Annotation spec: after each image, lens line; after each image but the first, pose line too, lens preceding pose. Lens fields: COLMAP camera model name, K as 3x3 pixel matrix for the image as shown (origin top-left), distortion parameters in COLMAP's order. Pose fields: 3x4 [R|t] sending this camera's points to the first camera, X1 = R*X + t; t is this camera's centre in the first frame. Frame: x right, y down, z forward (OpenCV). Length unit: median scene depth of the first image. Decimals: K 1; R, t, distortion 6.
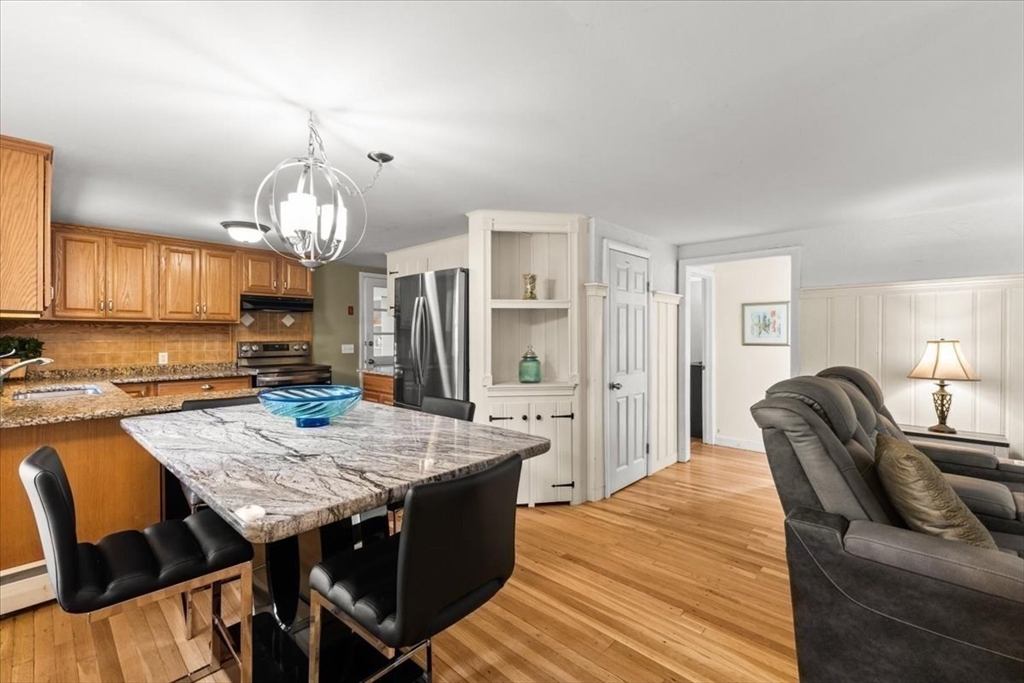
lens RADIAL K [[446.4, 0, 509.8], [0, 446.4, 337.5], [0, 0, 1]] dist [0.013862, -0.000459]
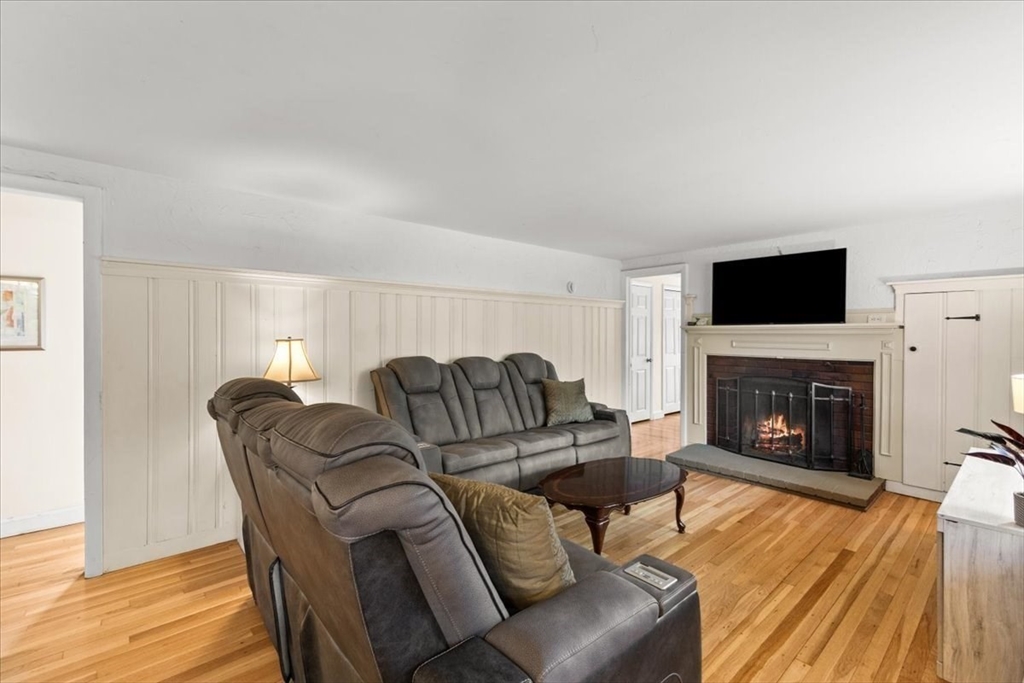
lens RADIAL K [[450.2, 0, 509.1], [0, 450.2, 340.1], [0, 0, 1]] dist [0.008515, -0.000144]
pose [[0.096956, -0.013217, 0.995201, 0.078893], [0.001564, 0.999913, 0.013127, -0.002095], [-0.995287, 0.000284, 0.096968, 0.438997]]
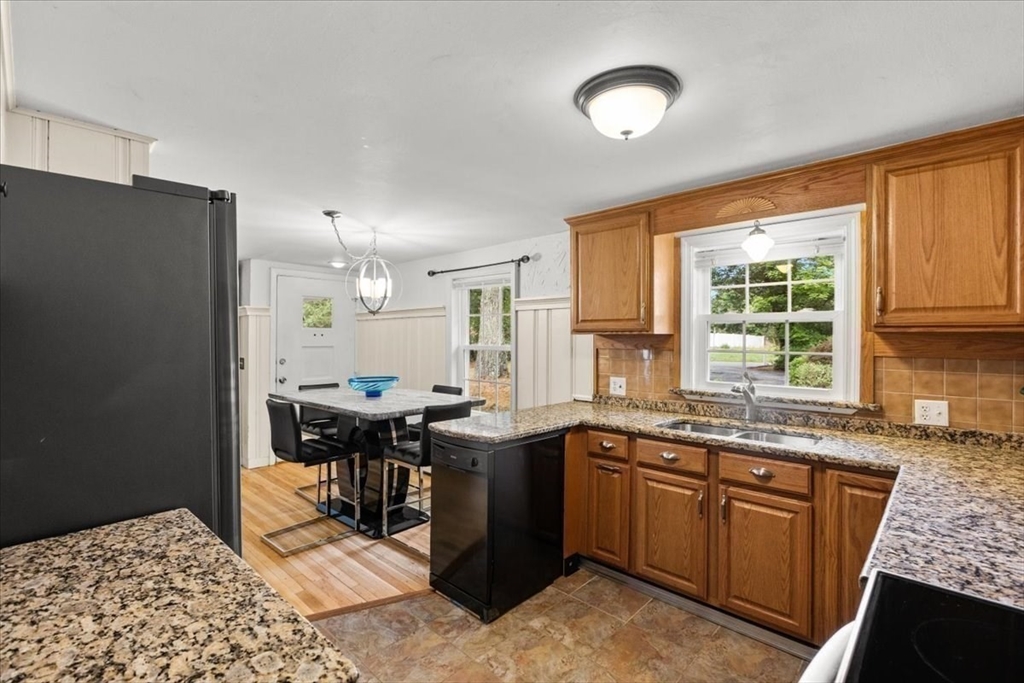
lens RADIAL K [[465.9, 0, 508.8], [0, 465.9, 337.8], [0, 0, 1]] dist [-0.002855, -0.000389]
pose [[-0.999985, -0.004452, 0.003342, -0.546176], [-0.004433, 0.999975, 0.005531, -0.038859], [-0.003367, 0.005516, -0.999979, 1.599728]]
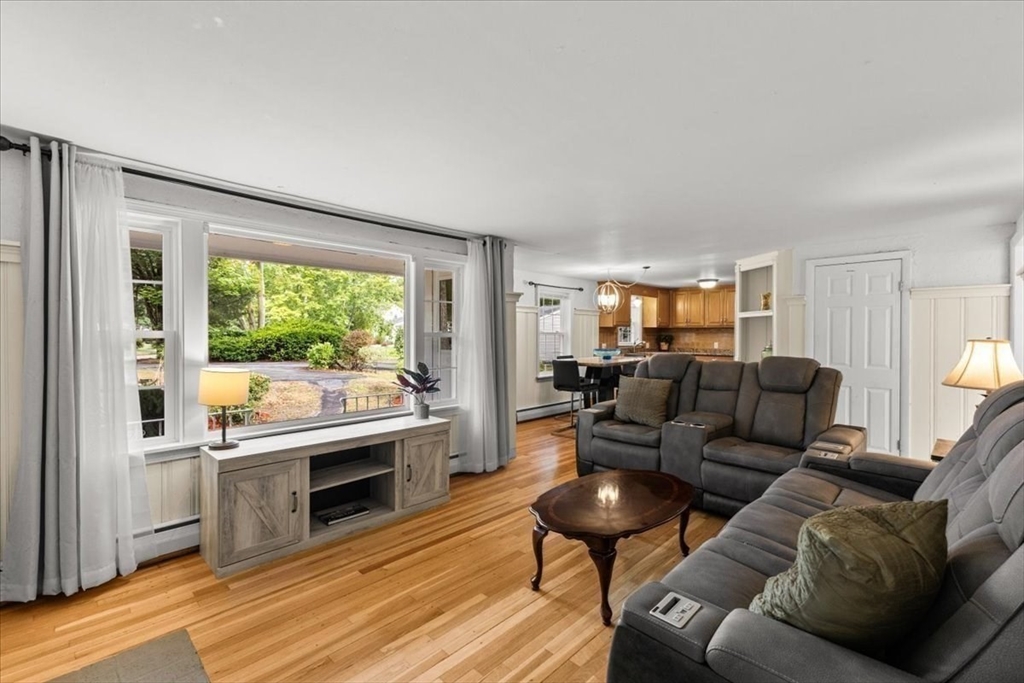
lens RADIAL K [[446.4, 0, 509.8], [0, 446.4, 337.5], [0, 0, 1]] dist [0.013862, -0.000459]
pose [[-0.028341, 0.007300, -0.999572, 1.642290], [-0.005894, 0.999955, 0.007470, 0.001926], [0.999581, 0.006104, -0.028297, 0.170725]]
